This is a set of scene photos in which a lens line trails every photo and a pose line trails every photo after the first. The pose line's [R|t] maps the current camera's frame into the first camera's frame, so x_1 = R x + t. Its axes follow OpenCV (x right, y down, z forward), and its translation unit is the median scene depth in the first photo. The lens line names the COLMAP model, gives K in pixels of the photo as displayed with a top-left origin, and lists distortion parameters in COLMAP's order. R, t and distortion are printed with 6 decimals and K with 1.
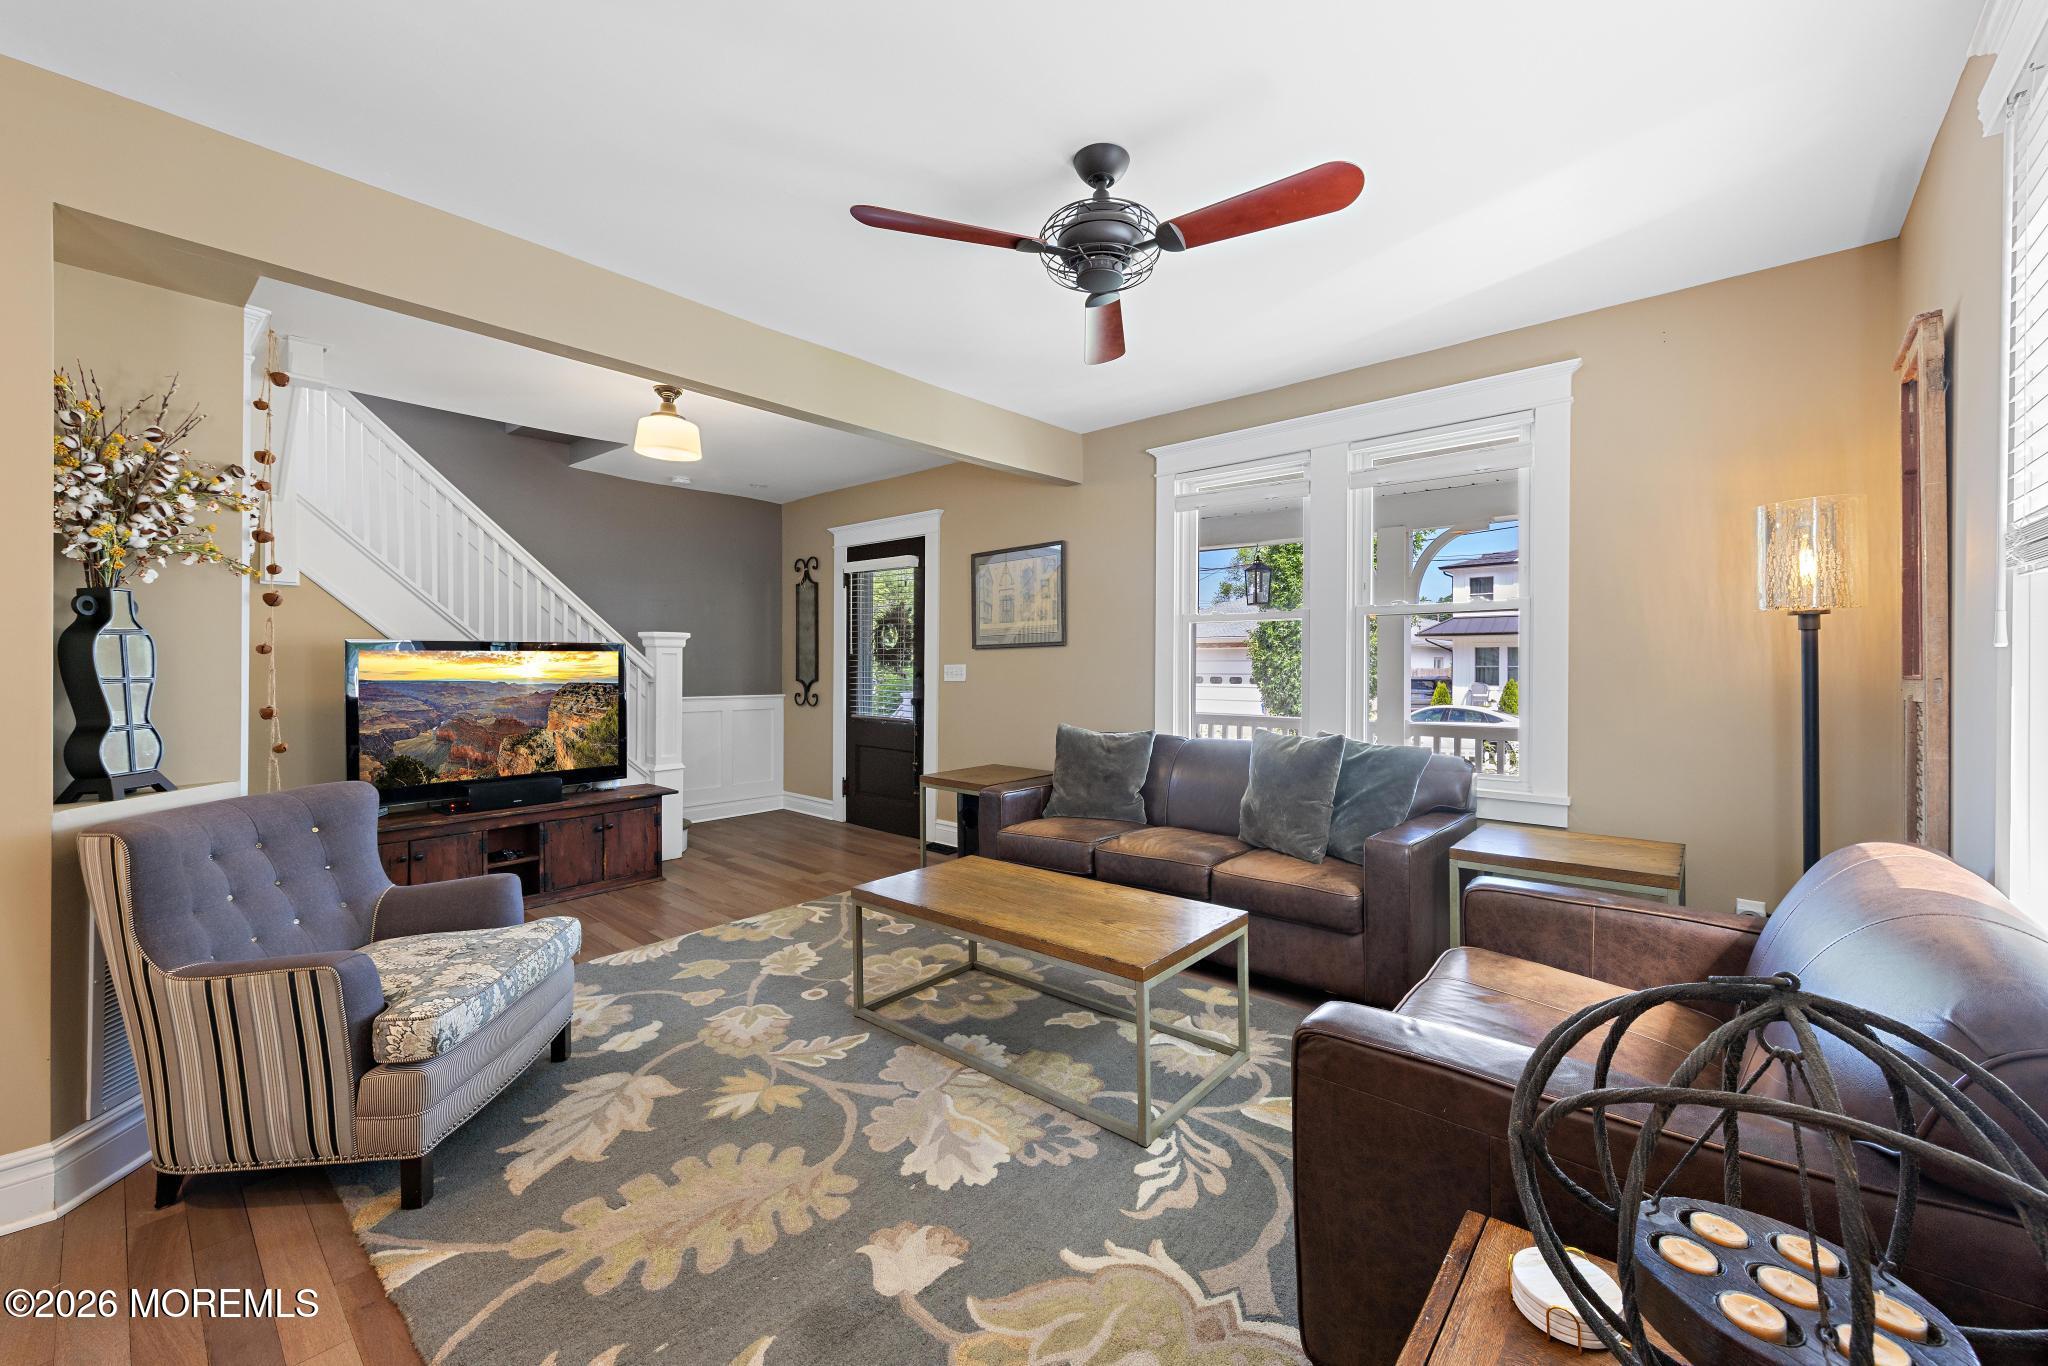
lens RADIAL K [[799.9, 0, 1032.3], [0, 799.9, 671.3], [0, 0, 1]] dist [0.003235, -0.000453]
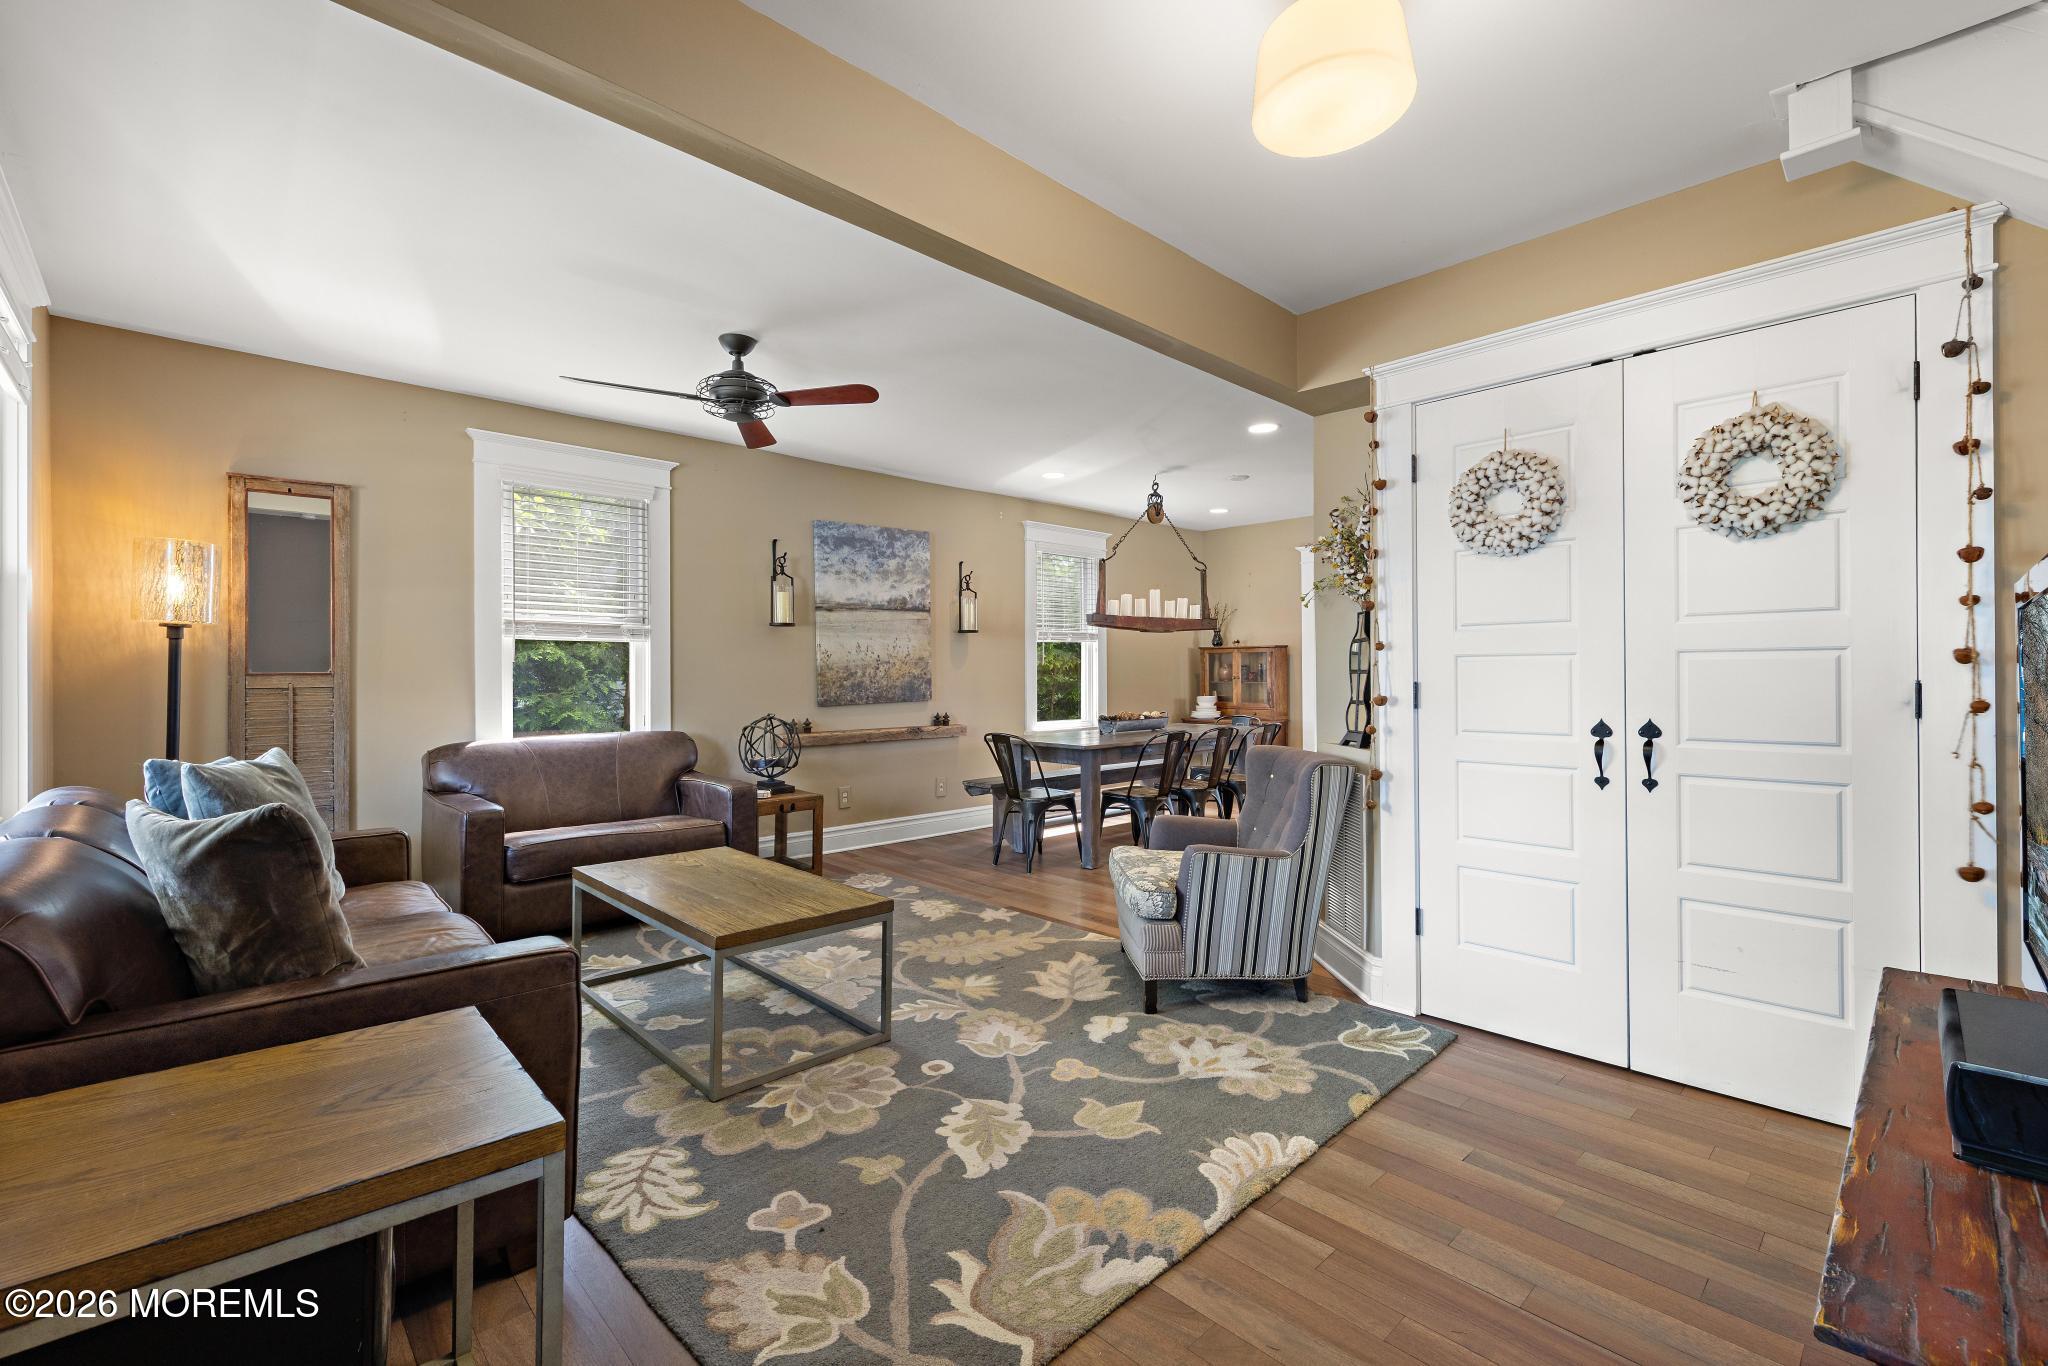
lens RADIAL K [[861.9, 0, 1030.6], [0, 861.9, 669.9], [0, 0, 1]] dist [0.007114, -0.001840]
pose [[-0.996231, 0.003989, 0.086647, -0.443925], [0.003382, 0.999969, -0.007147, 0.011481], [-0.086673, -0.006827, -0.996213, 1.866026]]
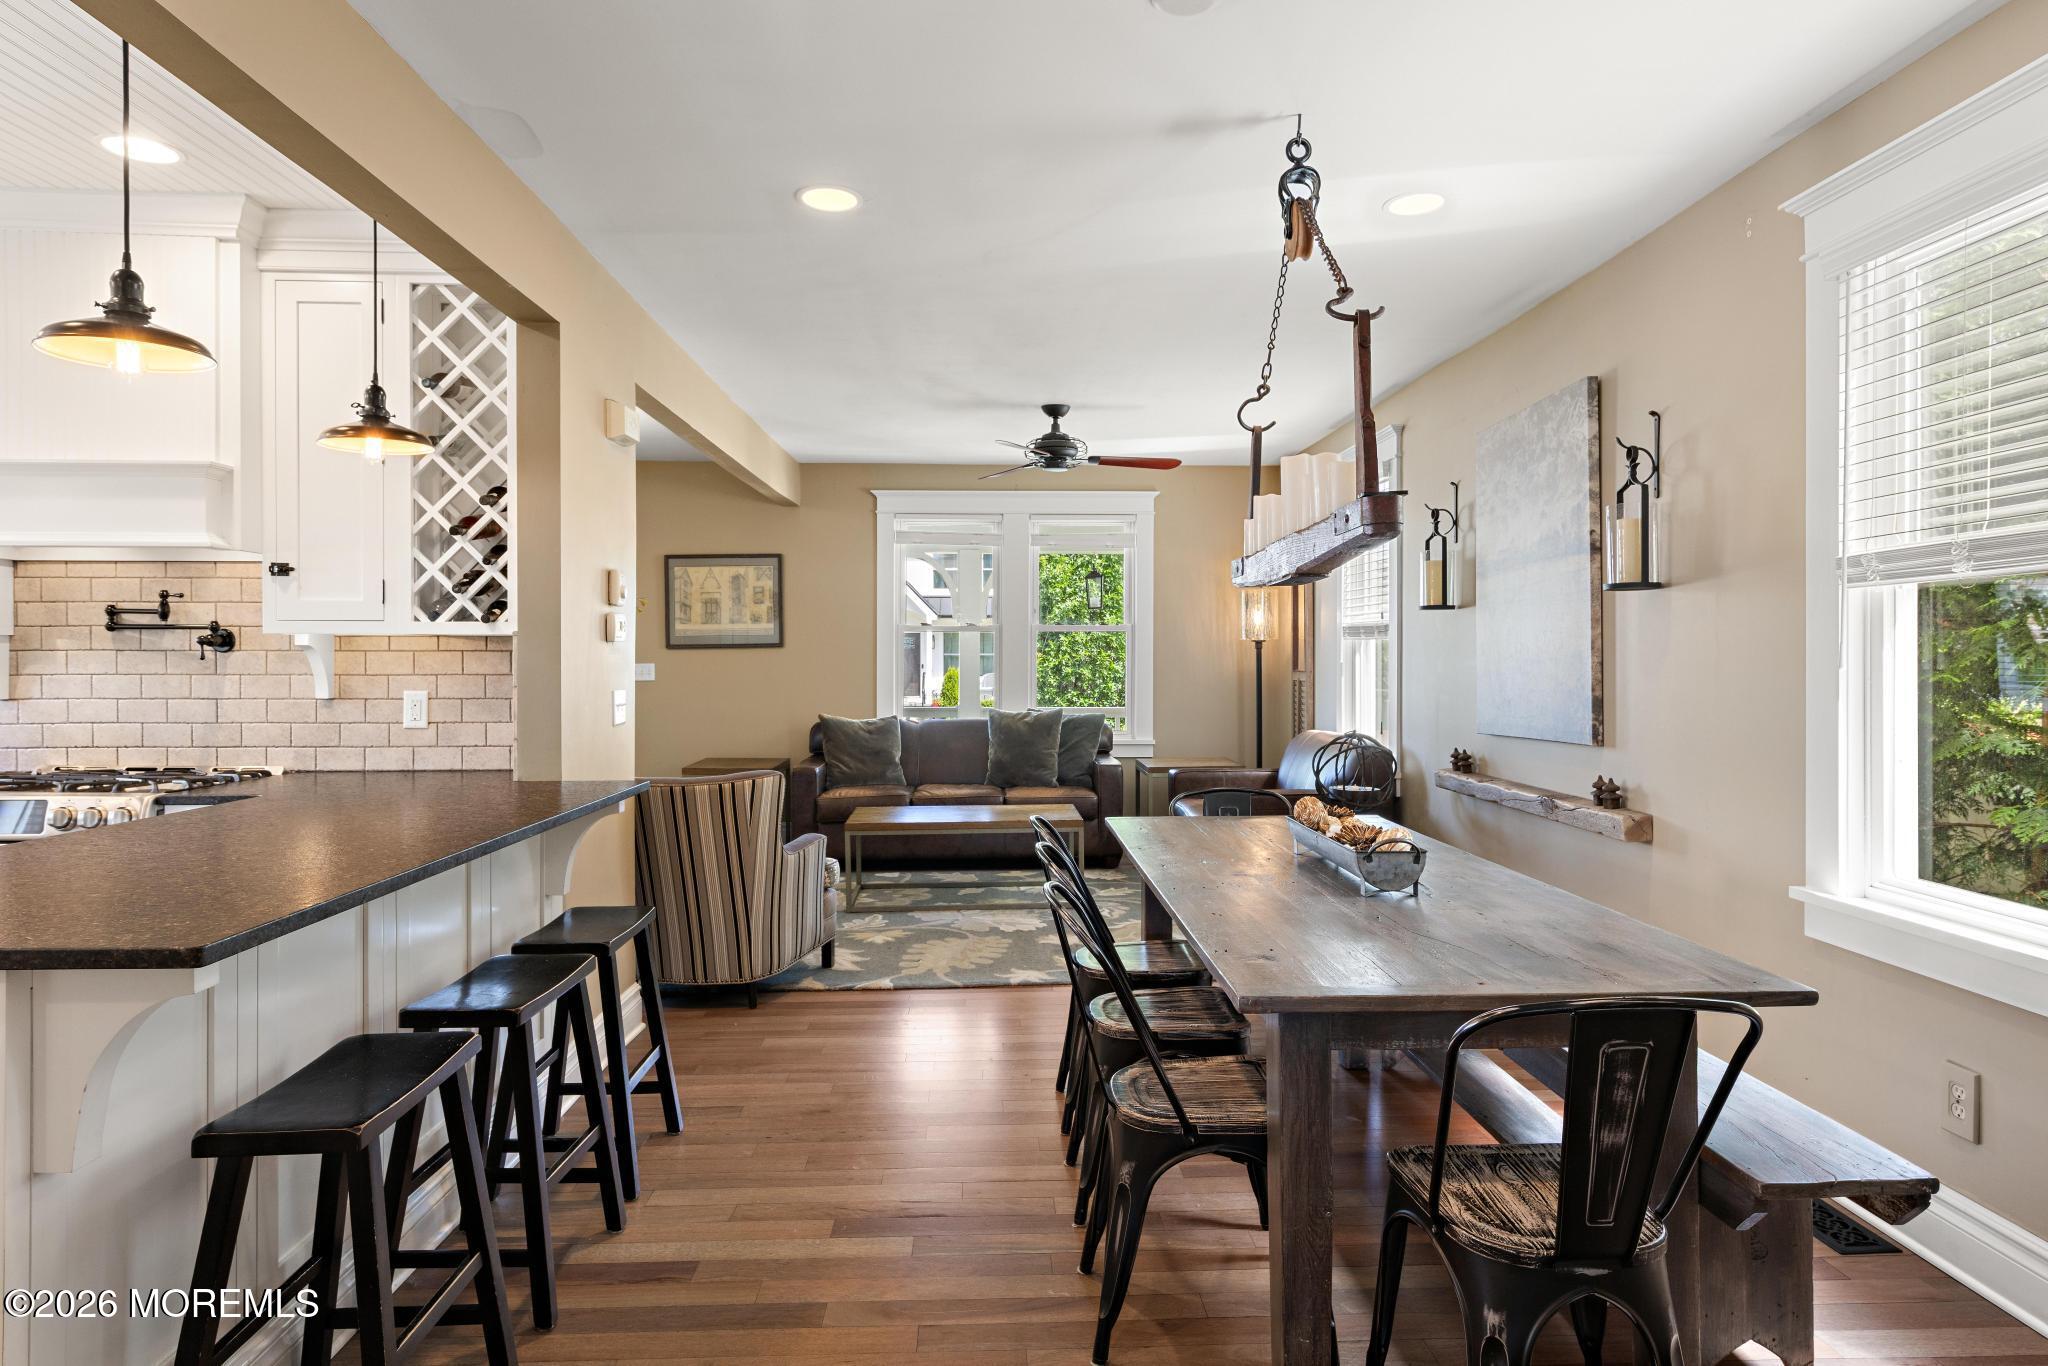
lens RADIAL K [[1188.9, 0, 1030.1], [0, 1188.9, 659.8], [0, 0, 1]] dist [0.013457, -0.005752]
pose [[0.726905, -0.004859, 0.686720, -1.365715], [0.003783, 0.999988, 0.003071, -0.028196], [-0.686727, 0.000365, 0.726915, -0.735702]]
